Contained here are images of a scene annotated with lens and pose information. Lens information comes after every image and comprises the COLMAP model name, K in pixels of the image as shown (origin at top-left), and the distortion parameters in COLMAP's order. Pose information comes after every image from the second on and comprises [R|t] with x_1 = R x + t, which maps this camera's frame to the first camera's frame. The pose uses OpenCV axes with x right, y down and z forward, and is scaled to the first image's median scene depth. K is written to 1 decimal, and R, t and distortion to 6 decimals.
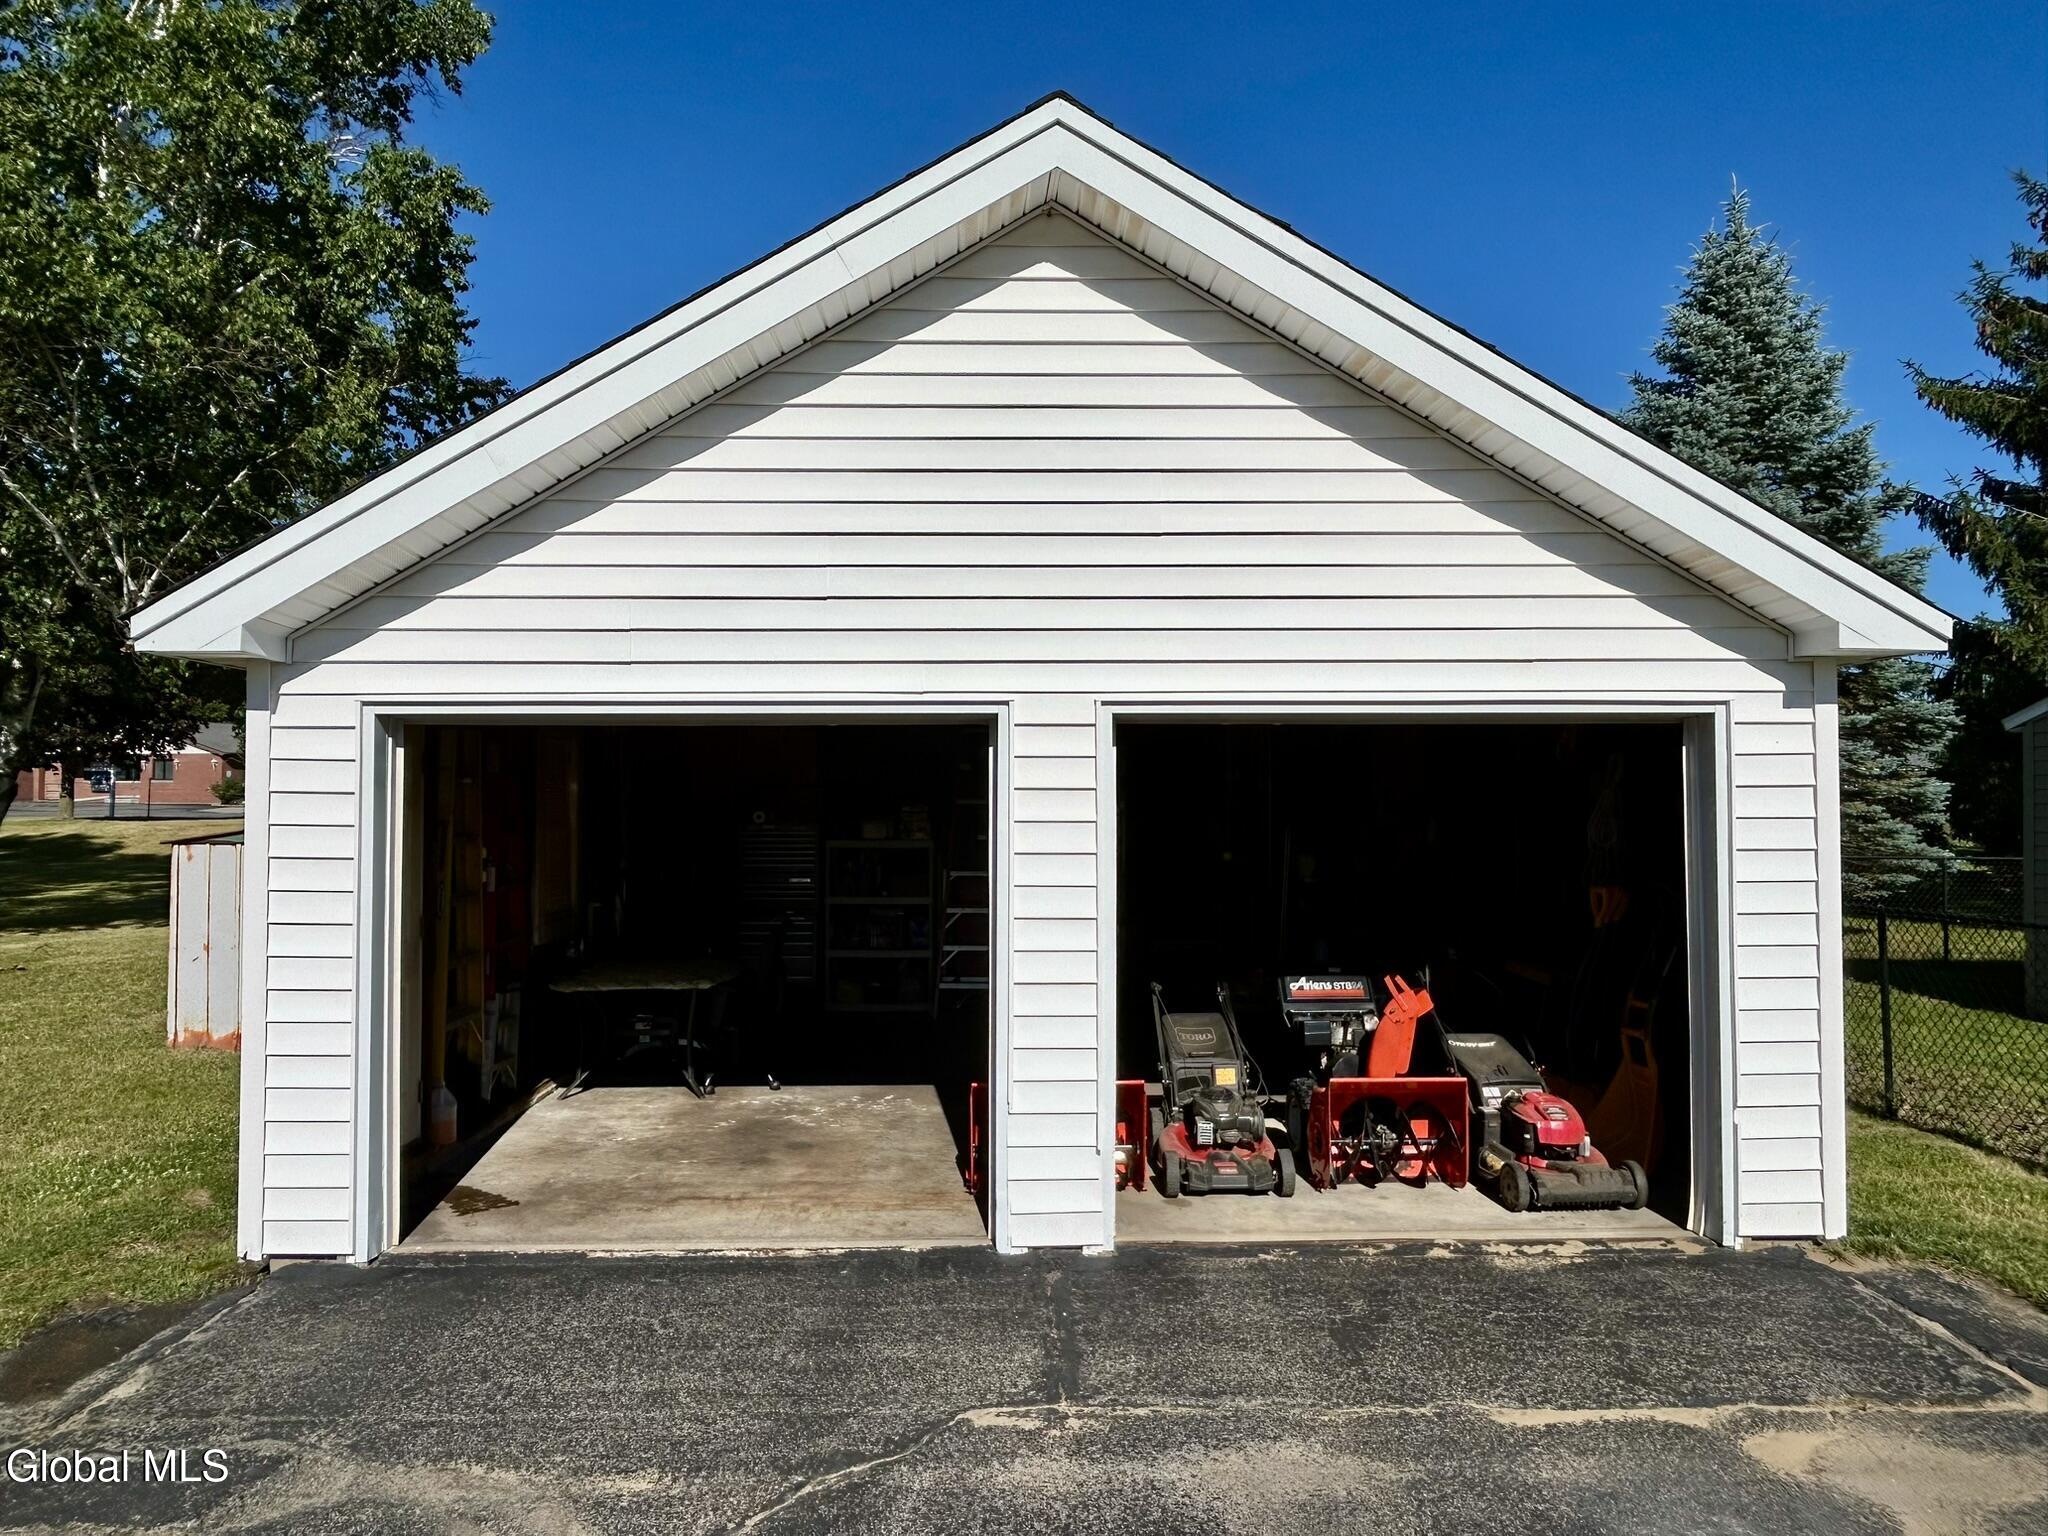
lens RADIAL K [[1287.2, 0, 1024.0], [0, 1287.2, 768.0], [0, 0, 1]] dist [-0.005179, 0.002132]
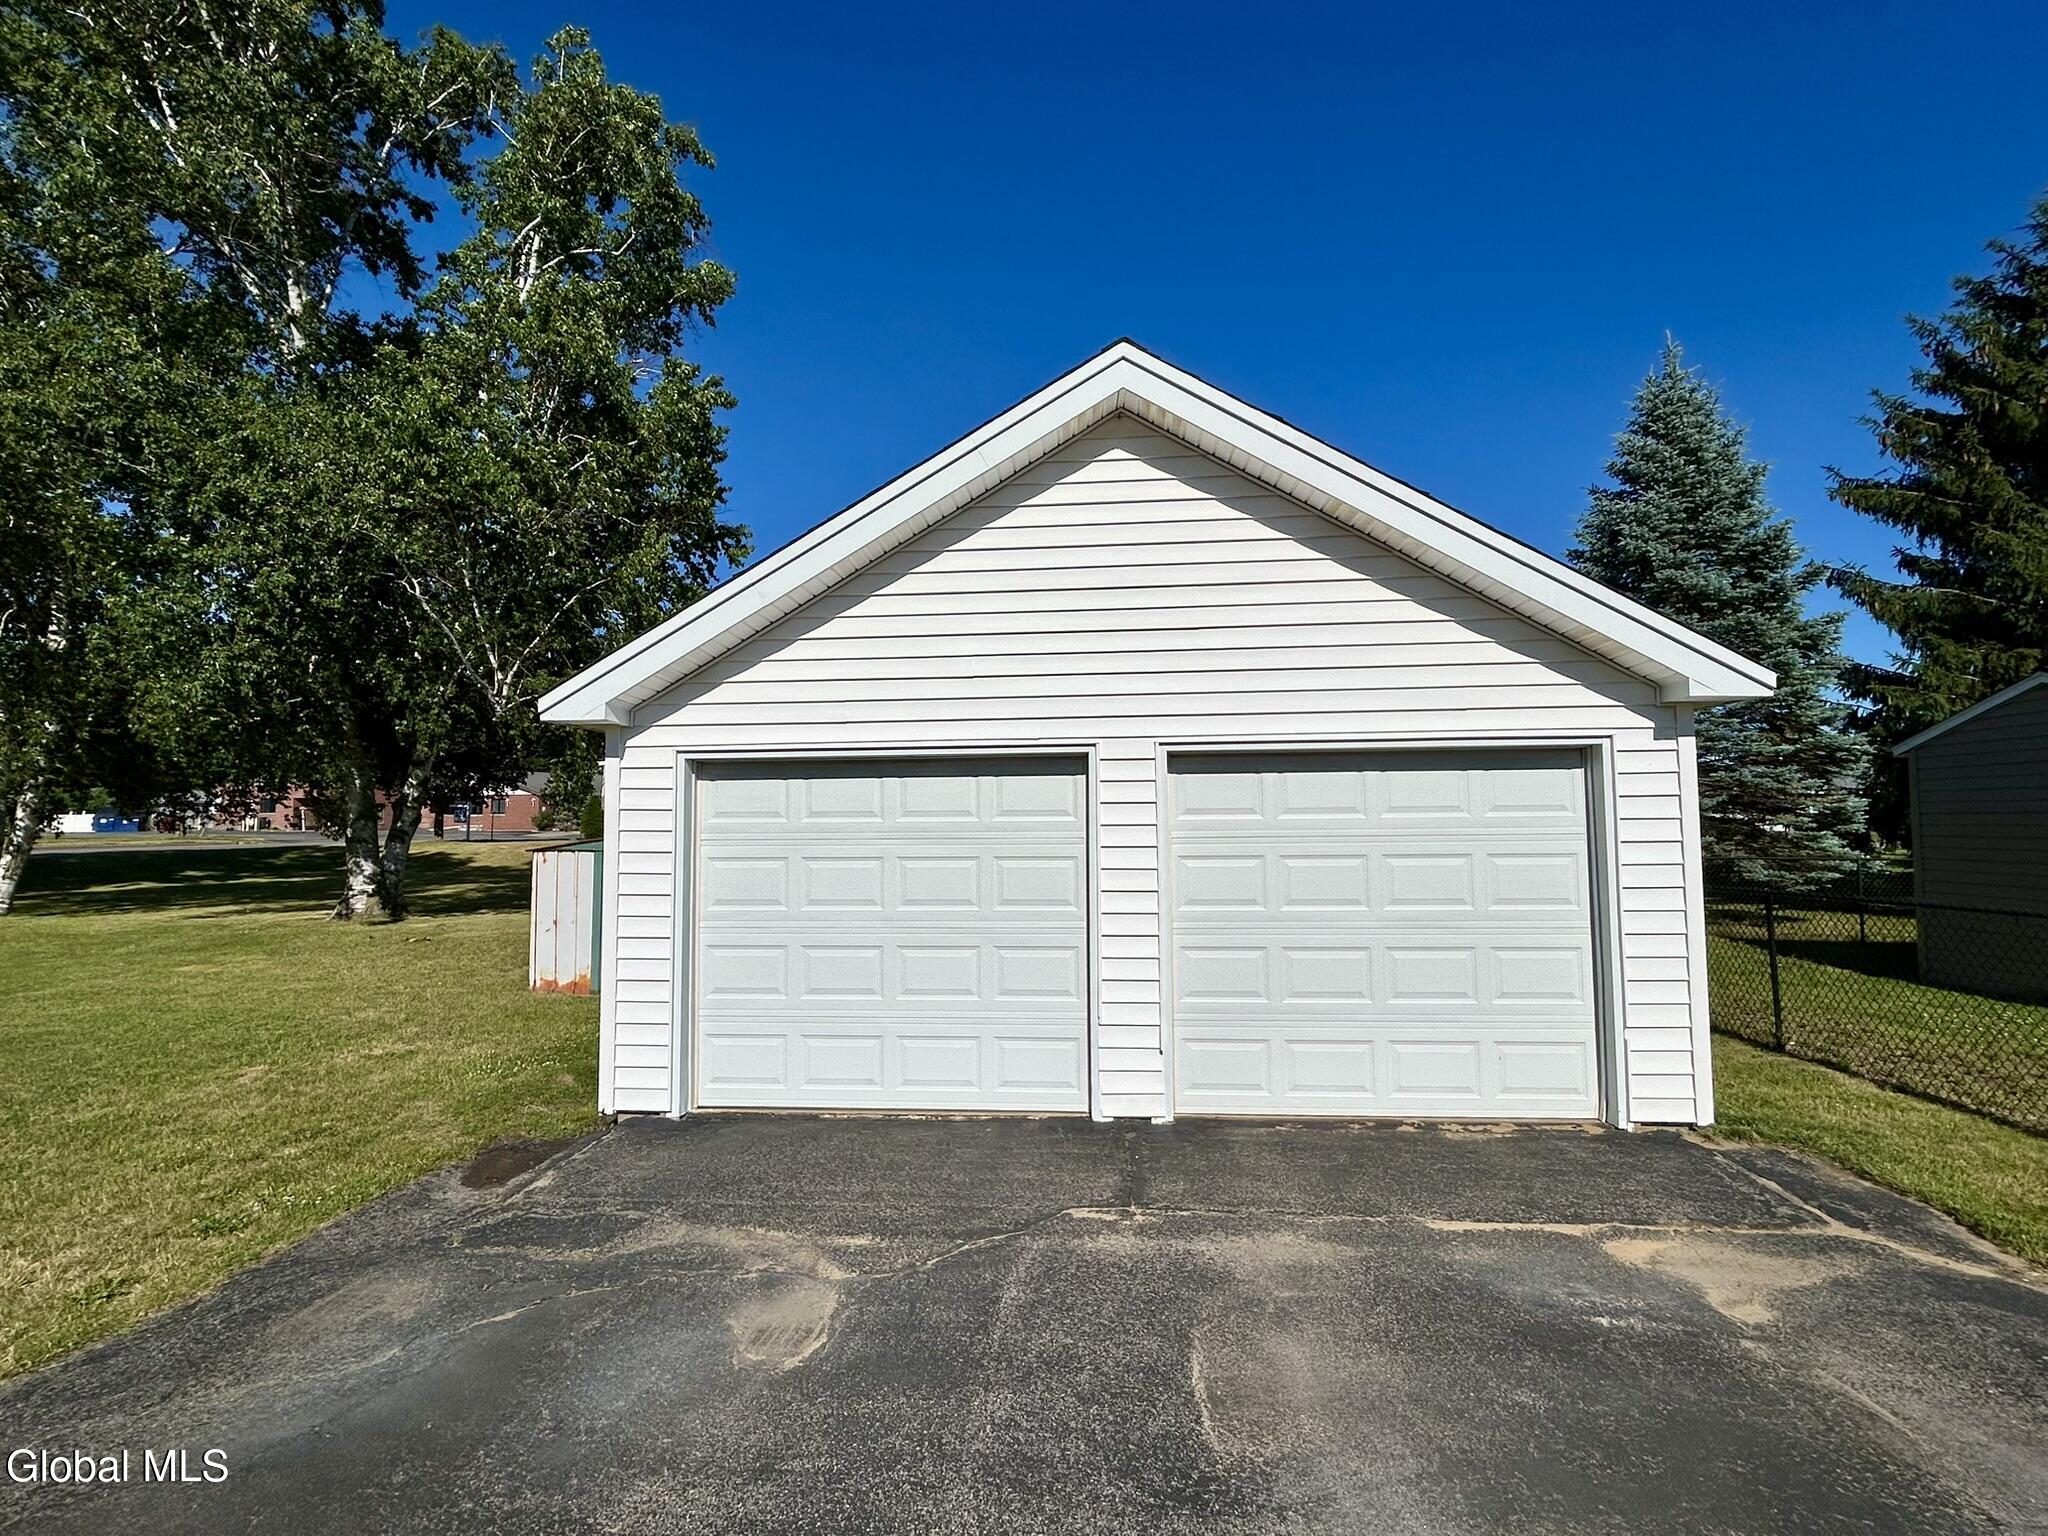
lens RADIAL K [[1096.7, 0, 1024.0], [0, 1096.7, 768.0], [0, 0, 1]] dist [0.003783, 0.000338]
pose [[0.994172, -0.013969, -0.106897, 0.040668], [0.010071, 0.999267, -0.036920, 0.021896], [0.107334, 0.035628, 0.993584, -0.261564]]
